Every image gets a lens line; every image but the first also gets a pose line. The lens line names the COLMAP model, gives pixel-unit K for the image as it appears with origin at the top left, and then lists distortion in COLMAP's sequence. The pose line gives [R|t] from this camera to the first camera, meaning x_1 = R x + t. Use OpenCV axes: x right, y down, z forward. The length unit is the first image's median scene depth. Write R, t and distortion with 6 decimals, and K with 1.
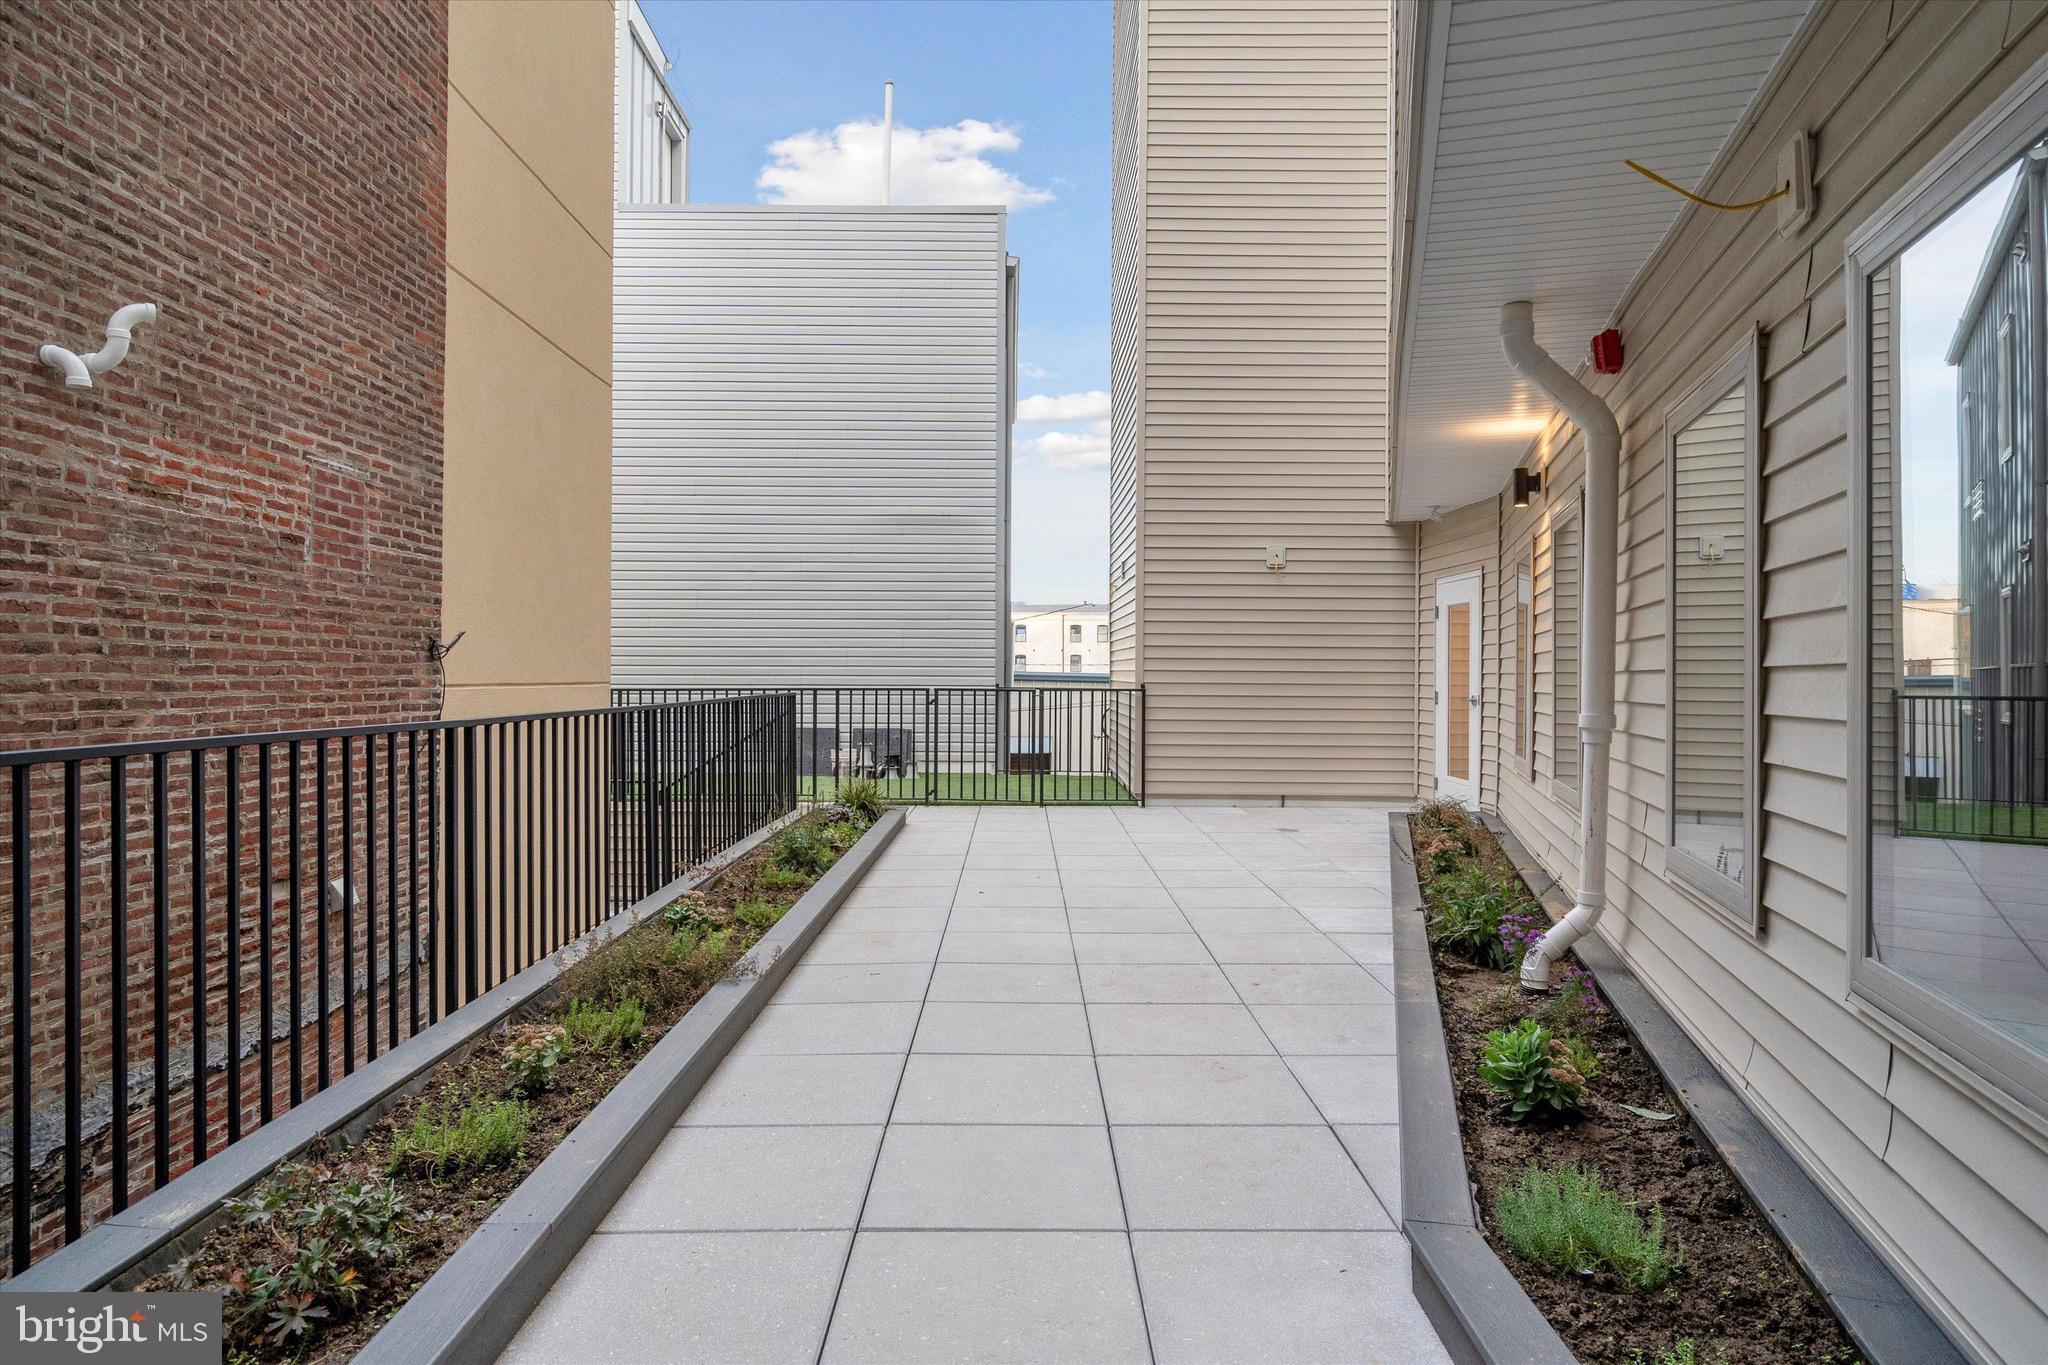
lens RADIAL K [[1107.2, 0, 1026.4], [0, 1107.2, 683.3], [0, 0, 1]] dist [0.008489, 0.001044]
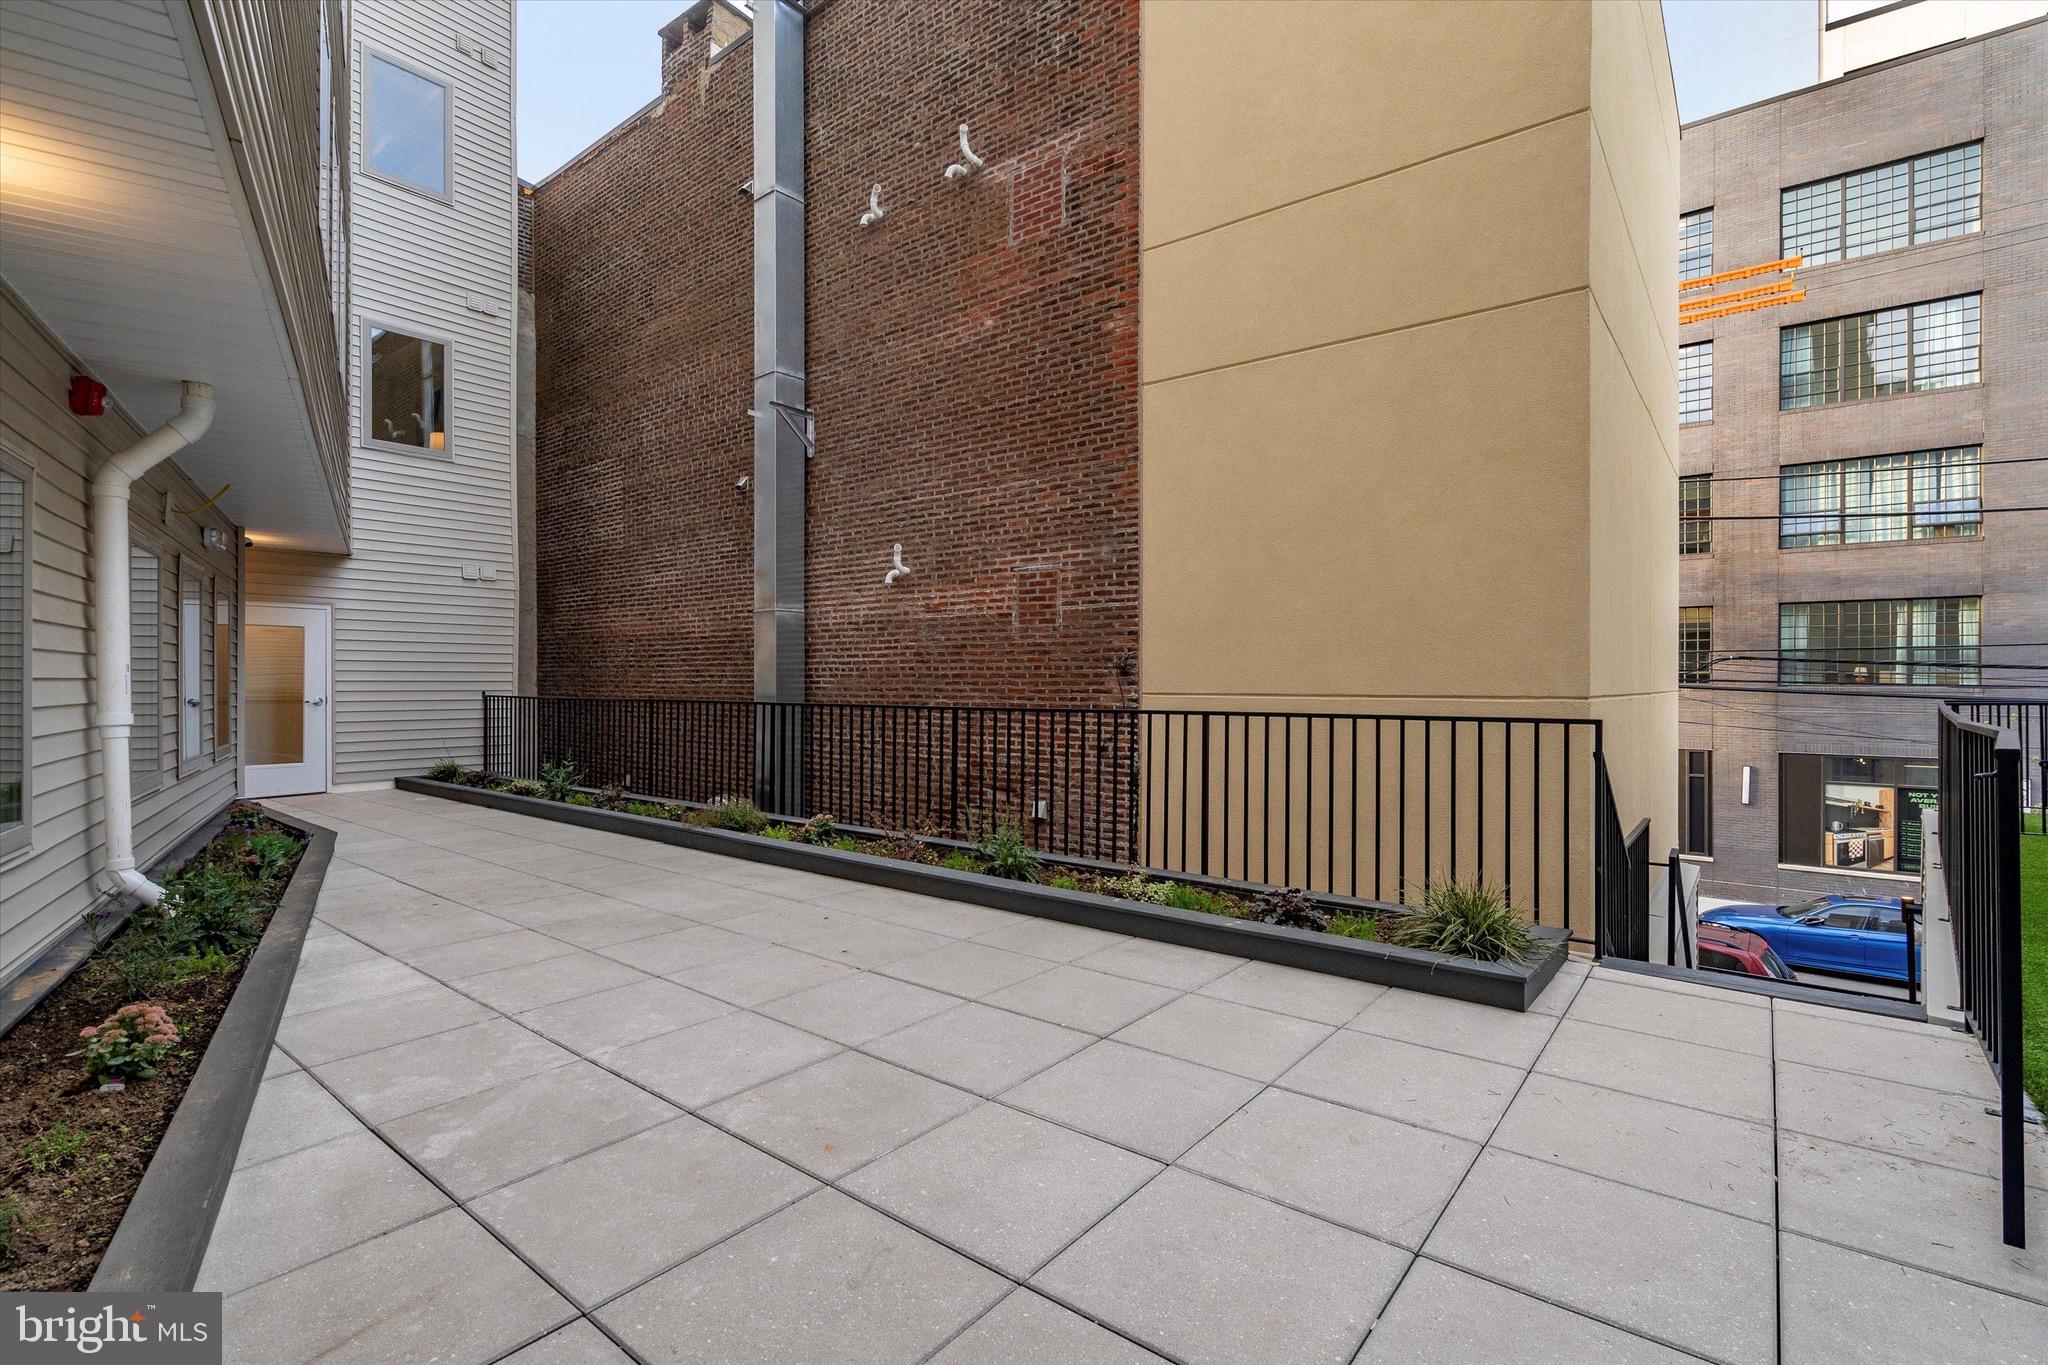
lens RADIAL K [[939.0, 0, 1007.7], [0, 939.0, 686.7], [0, 0, 1]] dist [-0.005940, 0.000332]
pose [[-0.628425, -0.004440, -0.777858, 0.555234], [-0.011571, 0.999926, 0.003640, -0.010076], [0.777784, 0.011288, -0.628430, 1.849232]]
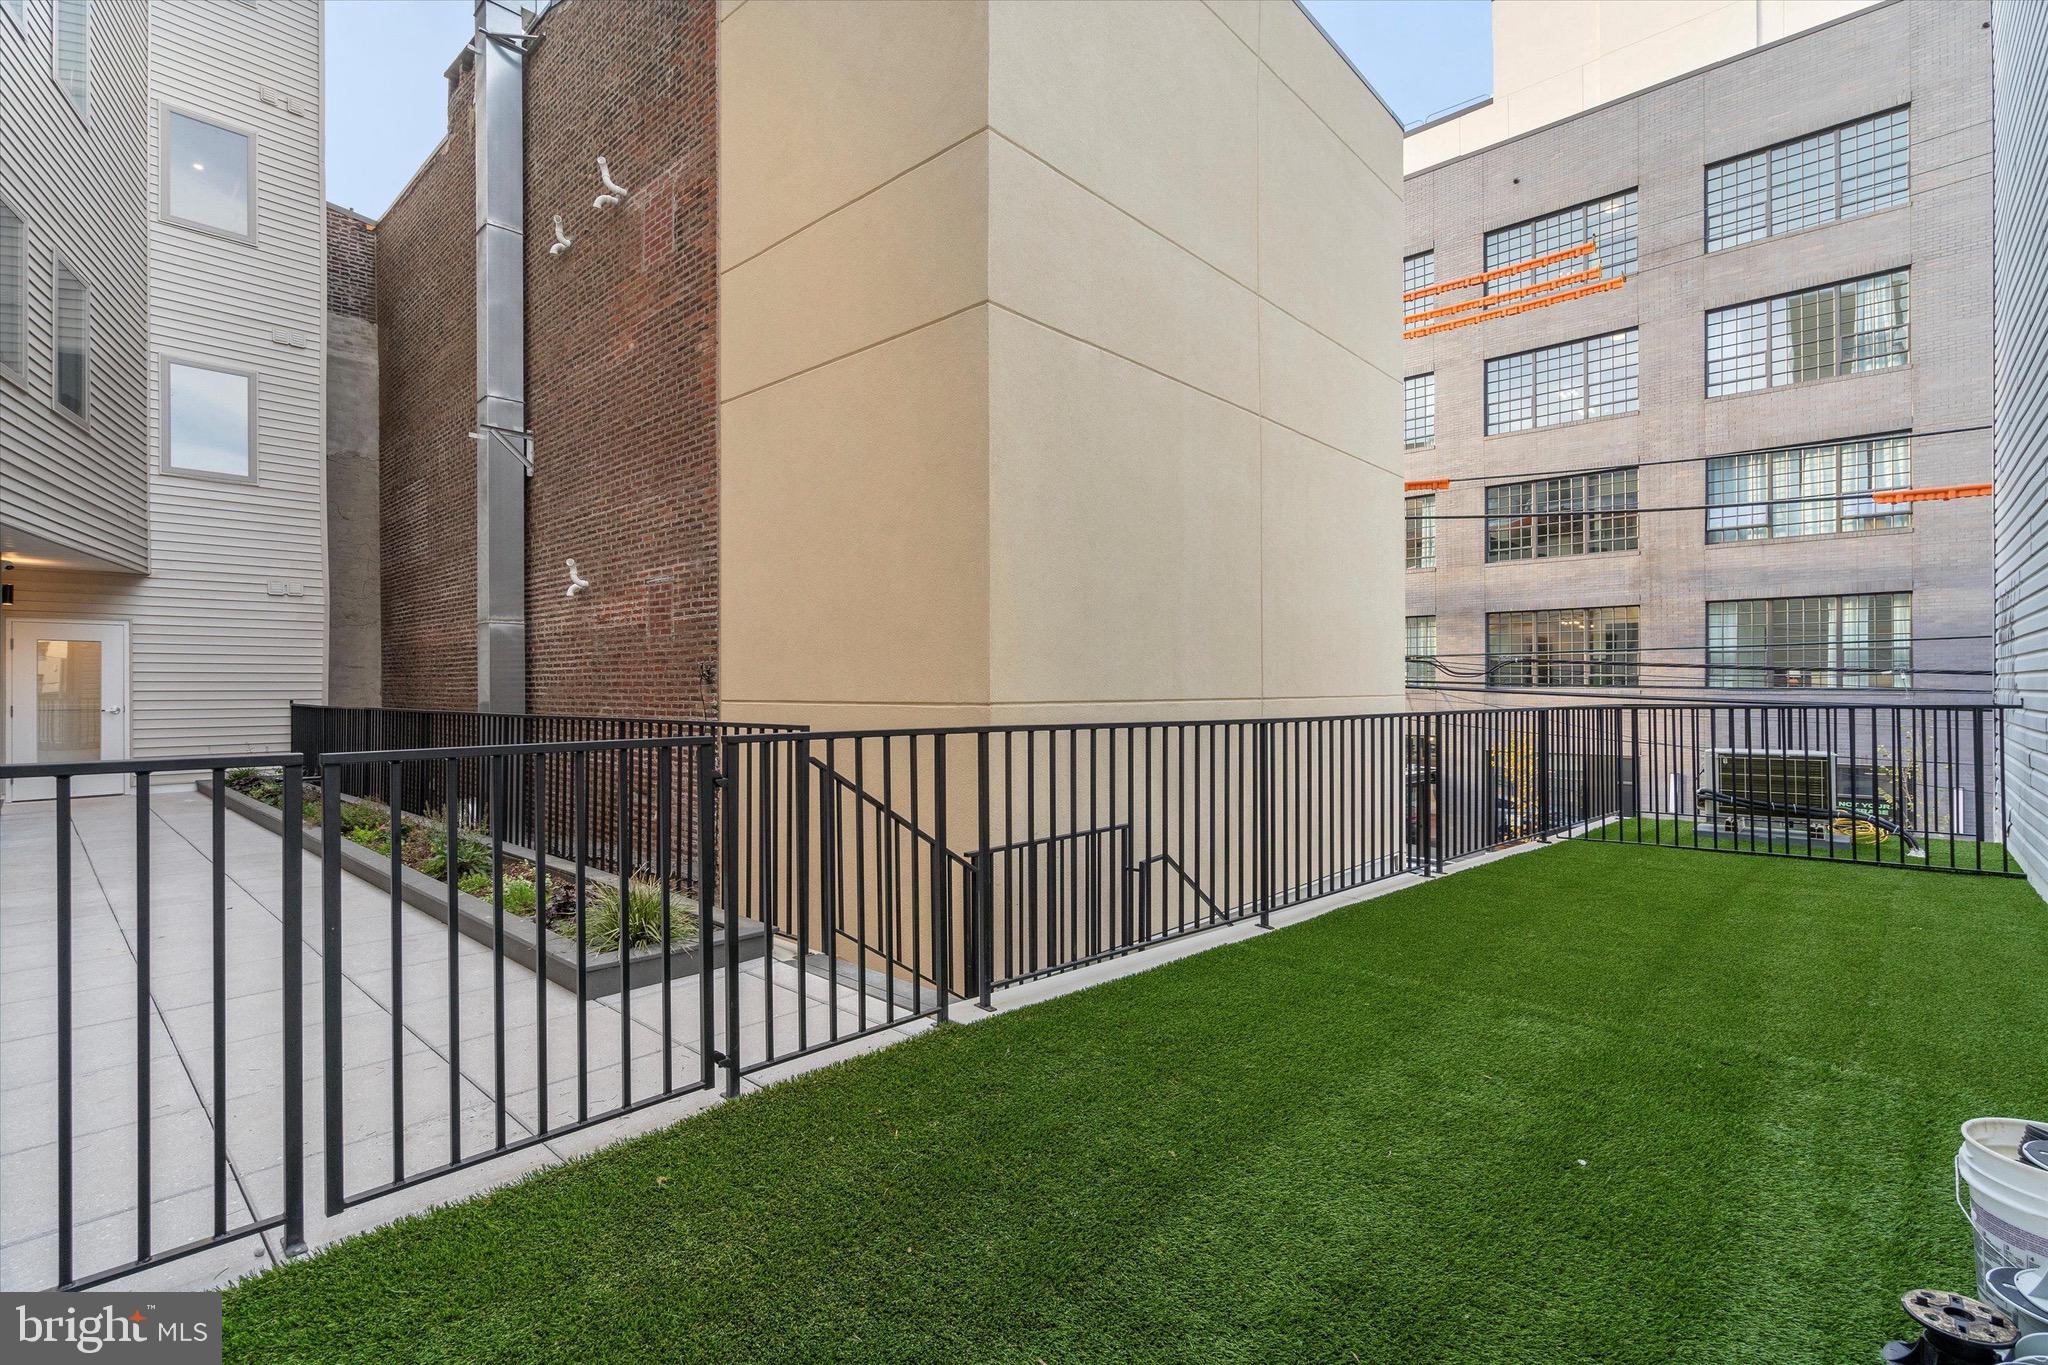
lens RADIAL K [[939.0, 0, 962.6], [0, 939.0, 693.9], [0, 0, 1]] dist [-0.005940, 0.000332]
pose [[-0.683107, 0.000339, -0.730319, 0.167918], [-0.006567, 0.999957, 0.006606, -0.019258], [0.730289, 0.009309, -0.683075, 2.363801]]
